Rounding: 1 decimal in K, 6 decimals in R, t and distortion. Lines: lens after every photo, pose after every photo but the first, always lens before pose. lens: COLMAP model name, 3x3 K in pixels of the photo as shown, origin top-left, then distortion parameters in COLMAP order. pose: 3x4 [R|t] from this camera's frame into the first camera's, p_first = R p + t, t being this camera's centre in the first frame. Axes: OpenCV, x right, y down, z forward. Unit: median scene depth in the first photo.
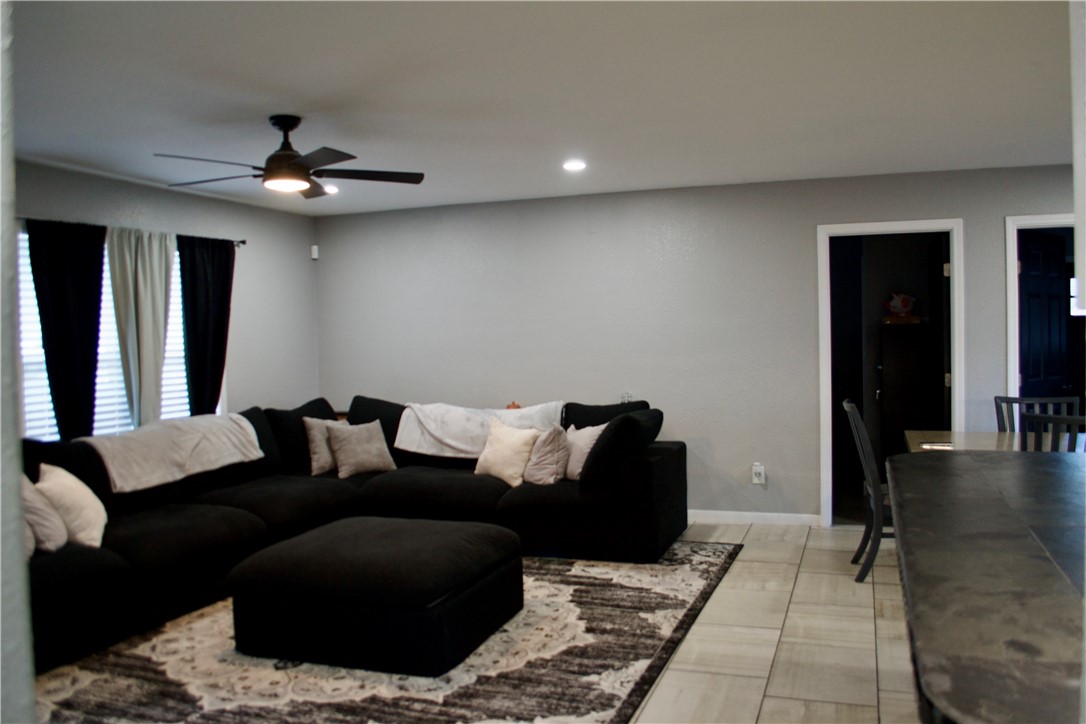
lens RADIAL K [[887.4, 0, 563.4], [0, 887.4, 365.9], [0, 0, 1]] dist [-0.083998, -0.001024]
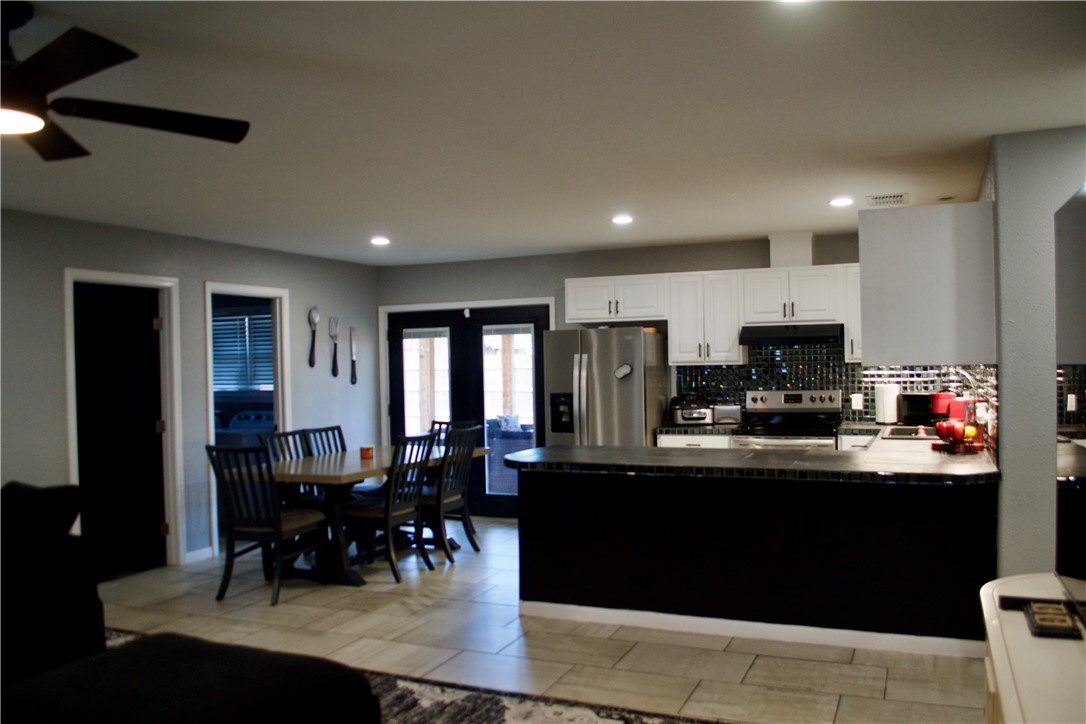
lens RADIAL K [[887.4, 0, 563.4], [0, 887.4, 365.9], [0, 0, 1]] dist [-0.083998, -0.001024]
pose [[0.070285, 0.011283, 0.997463, -0.854456], [0.060032, 0.998076, -0.015520, -0.017242], [-0.995719, 0.060970, 0.069473, 0.629501]]
